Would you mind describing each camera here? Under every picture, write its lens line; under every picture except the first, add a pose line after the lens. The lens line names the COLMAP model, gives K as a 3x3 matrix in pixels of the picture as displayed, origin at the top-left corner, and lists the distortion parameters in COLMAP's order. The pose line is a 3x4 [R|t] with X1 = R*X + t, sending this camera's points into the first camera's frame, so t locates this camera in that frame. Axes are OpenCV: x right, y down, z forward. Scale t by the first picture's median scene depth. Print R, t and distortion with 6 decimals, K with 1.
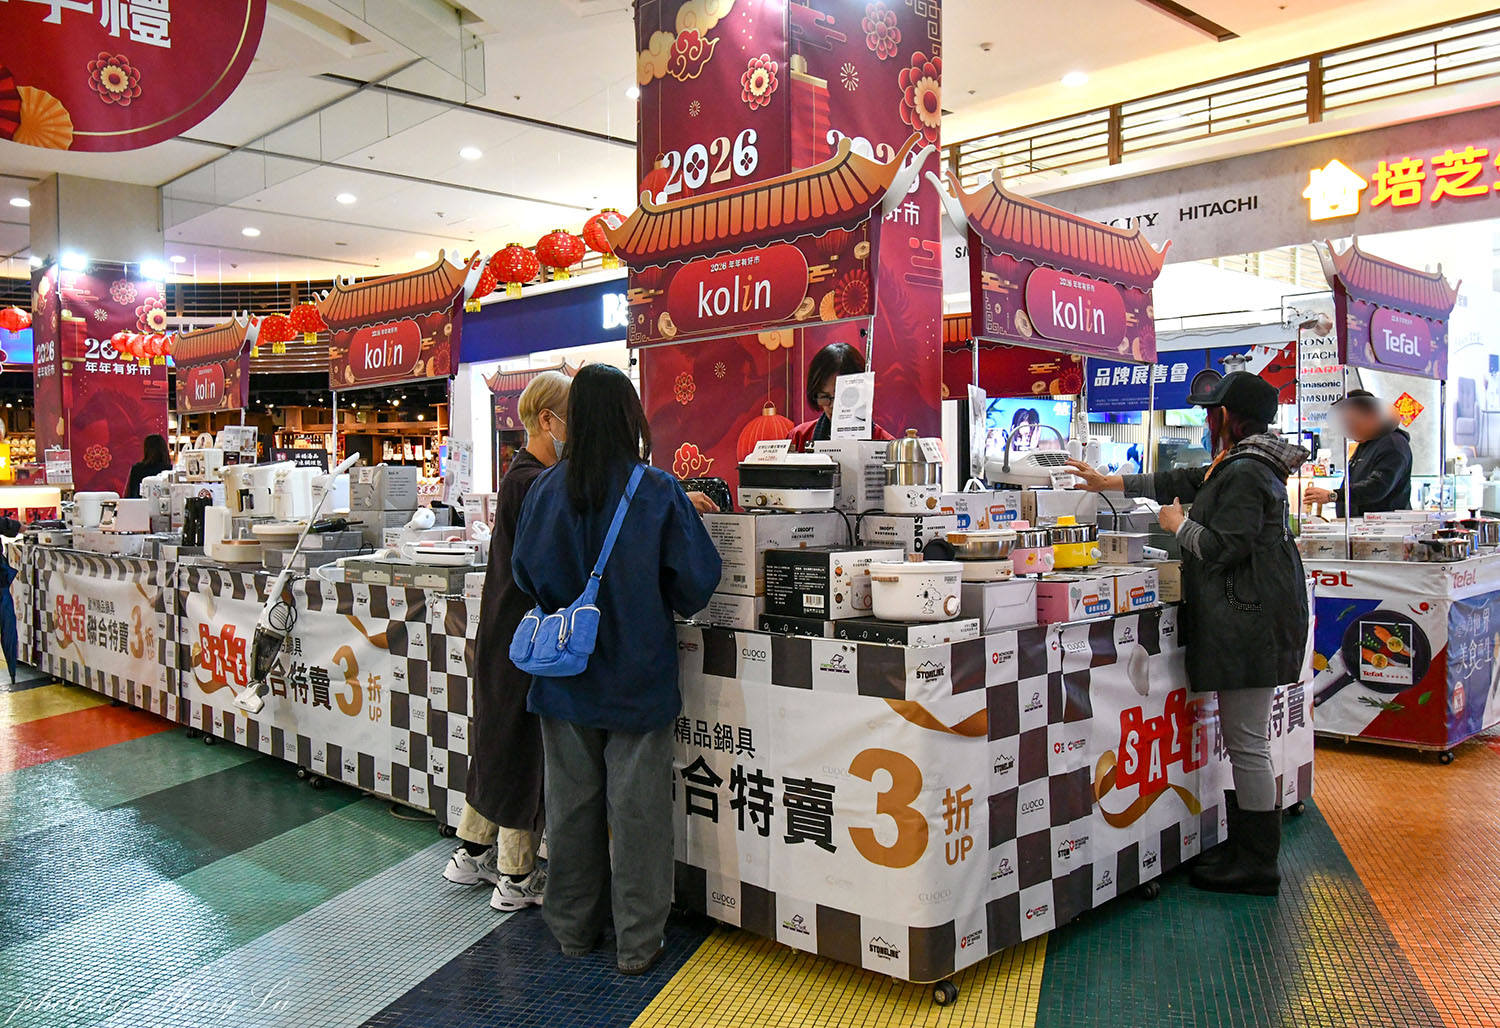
lens RADIAL K [[1298.2, 0, 750.8], [0, 1298.2, 511.5], [0, 0, 1]] dist [0.012428, 0.005212]
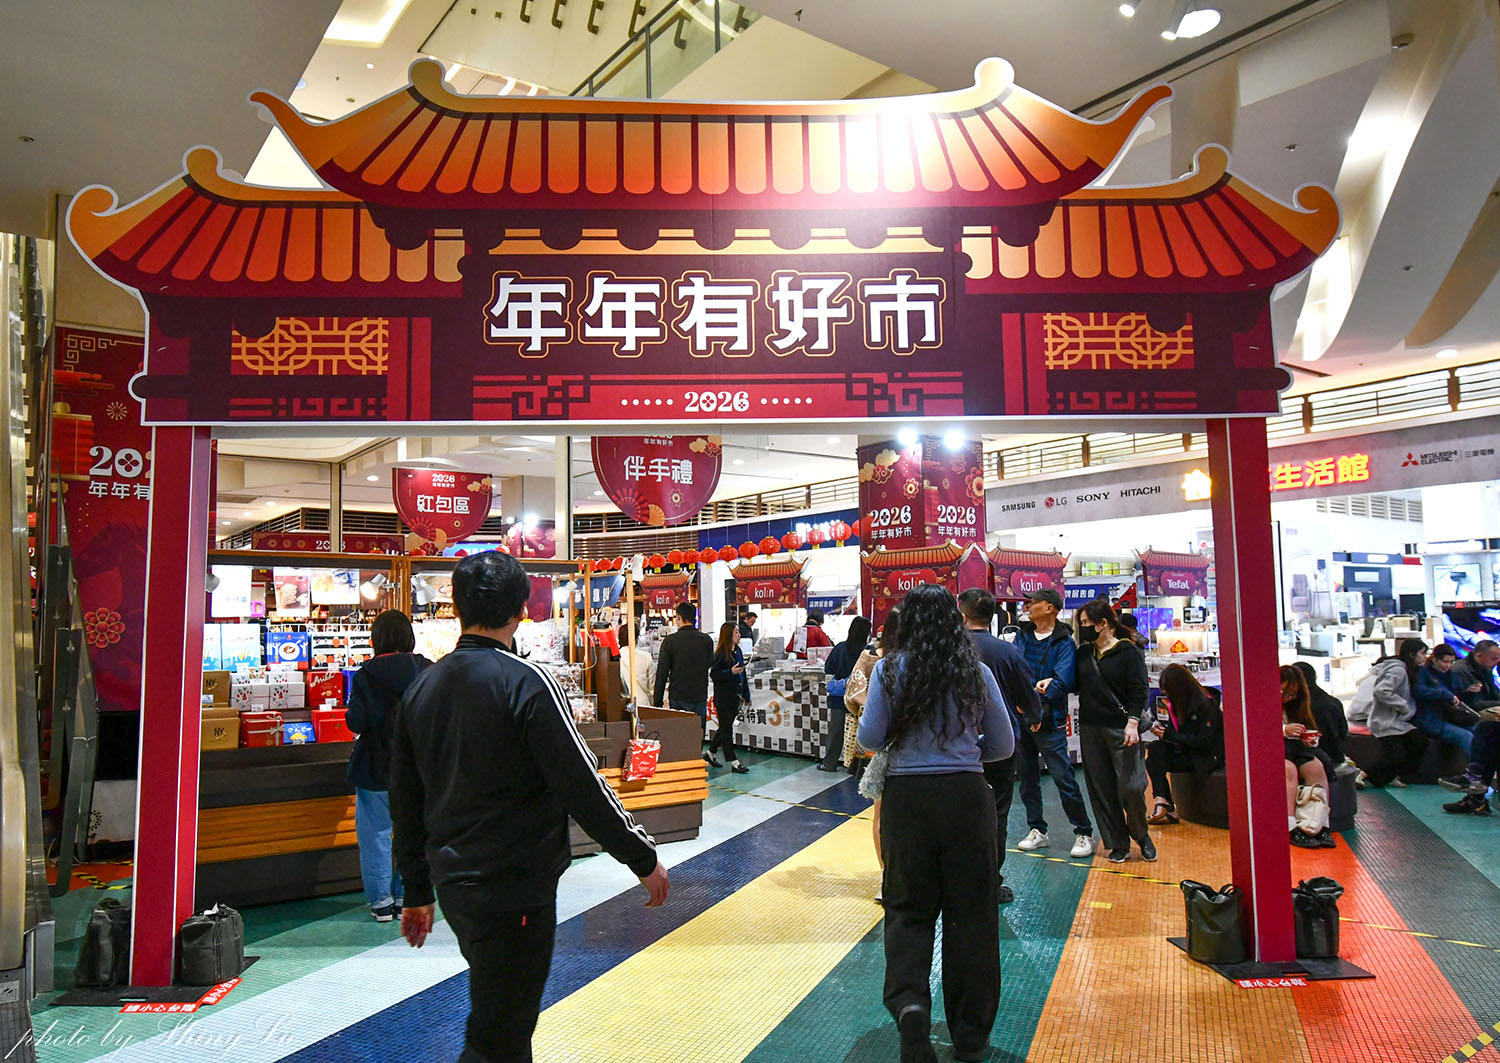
lens RADIAL K [[982.1, 0, 707.4], [0, 982.1, 550.6], [0, 0, 1]] dist [-0.012516, -0.001454]
pose [[0.987724, -0.017288, -0.155250, -0.098926], [0.002169, 0.995279, -0.097029, -0.016114], [0.156195, 0.095501, 0.983099, -1.054217]]
